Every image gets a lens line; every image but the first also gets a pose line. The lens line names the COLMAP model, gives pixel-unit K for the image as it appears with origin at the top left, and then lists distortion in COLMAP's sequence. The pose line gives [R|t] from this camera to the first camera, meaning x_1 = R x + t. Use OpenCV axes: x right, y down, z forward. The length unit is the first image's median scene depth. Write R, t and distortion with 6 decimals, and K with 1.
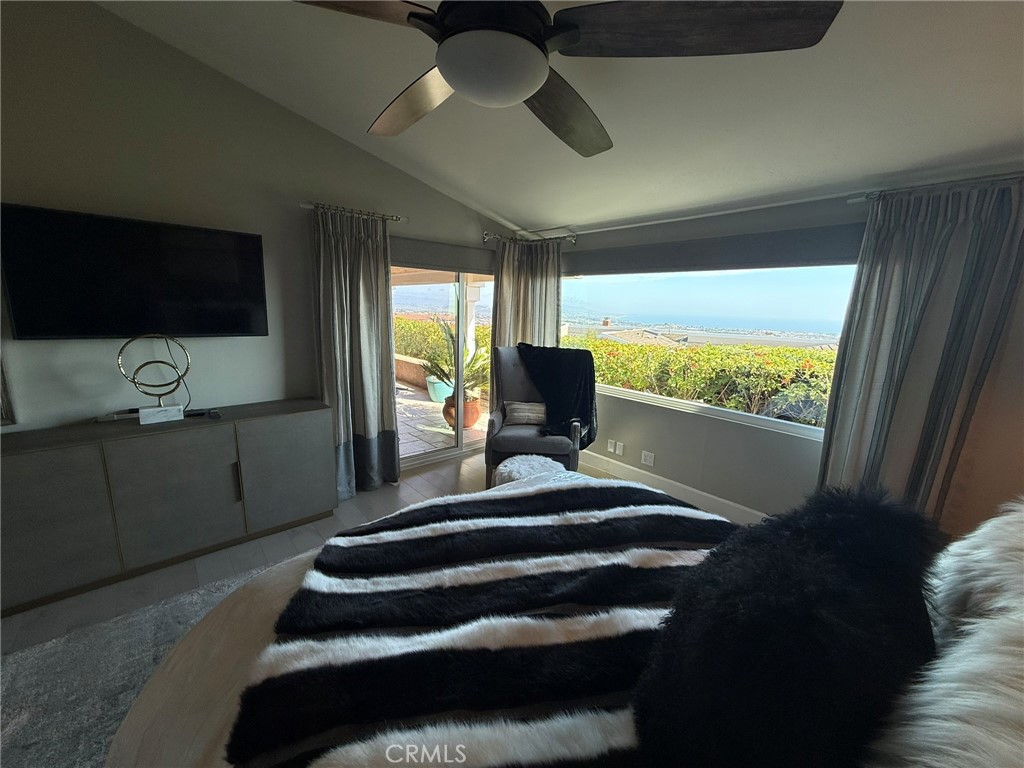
lens RADIAL K [[408.0, 0, 513.5], [0, 408.0, 385.9], [0, 0, 1]] dist [0.000555, 0.000020]
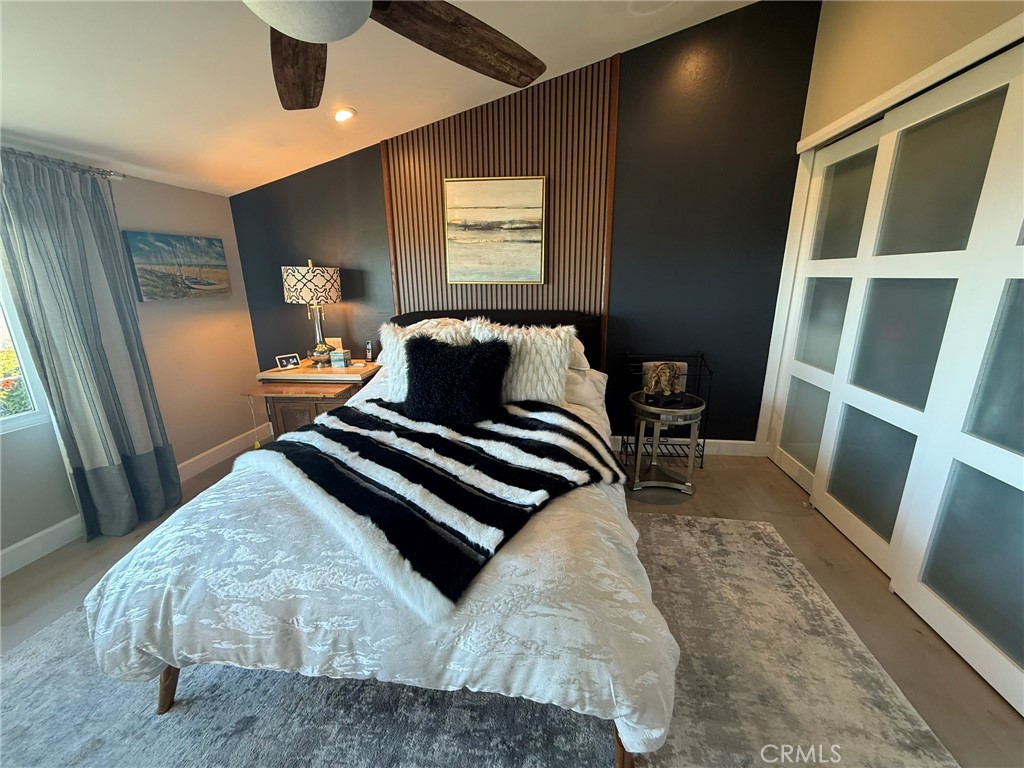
lens RADIAL K [[408.0, 0, 510.6], [0, 408.0, 383.9], [0, 0, 1]] dist [0.000555, 0.000020]
pose [[-0.654246, -0.211764, 0.726029, -0.350257], [0.138682, 0.910126, 0.390432, -0.095205], [-0.743457, 0.356126, -0.566079, 0.447363]]
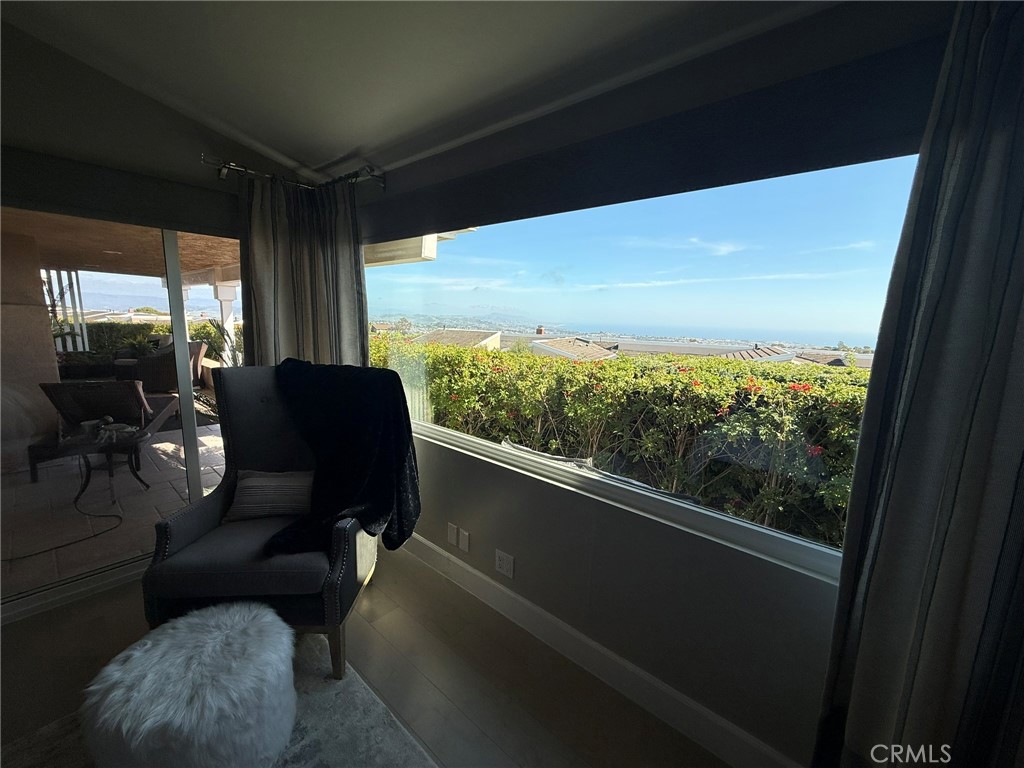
lens RADIAL K [[408.0, 0, 508.8], [0, 408.0, 388.8], [0, 0, 1]] dist [0.000555, 0.000020]
pose [[0.990479, -0.023564, 0.135629, 0.234561], [0.025509, 0.999595, -0.012617, -0.048338], [-0.135276, 0.015957, 0.990679, 0.390907]]
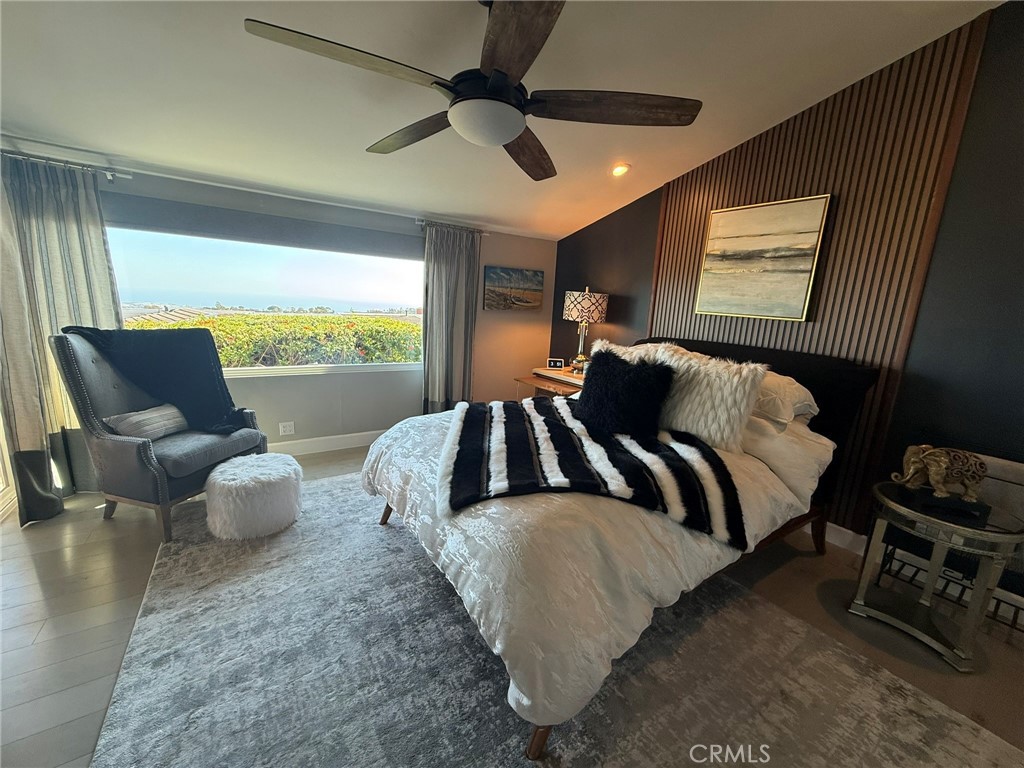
lens RADIAL K [[408.0, 0, 509.1], [0, 408.0, 383.3], [0, 0, 1]] dist [0.000555, 0.000020]
pose [[0.132598, -0.212386, 0.968148, -0.504135], [0.139262, 0.971076, 0.193954, -0.047605], [-0.981338, 0.109108, 0.158340, 0.245437]]
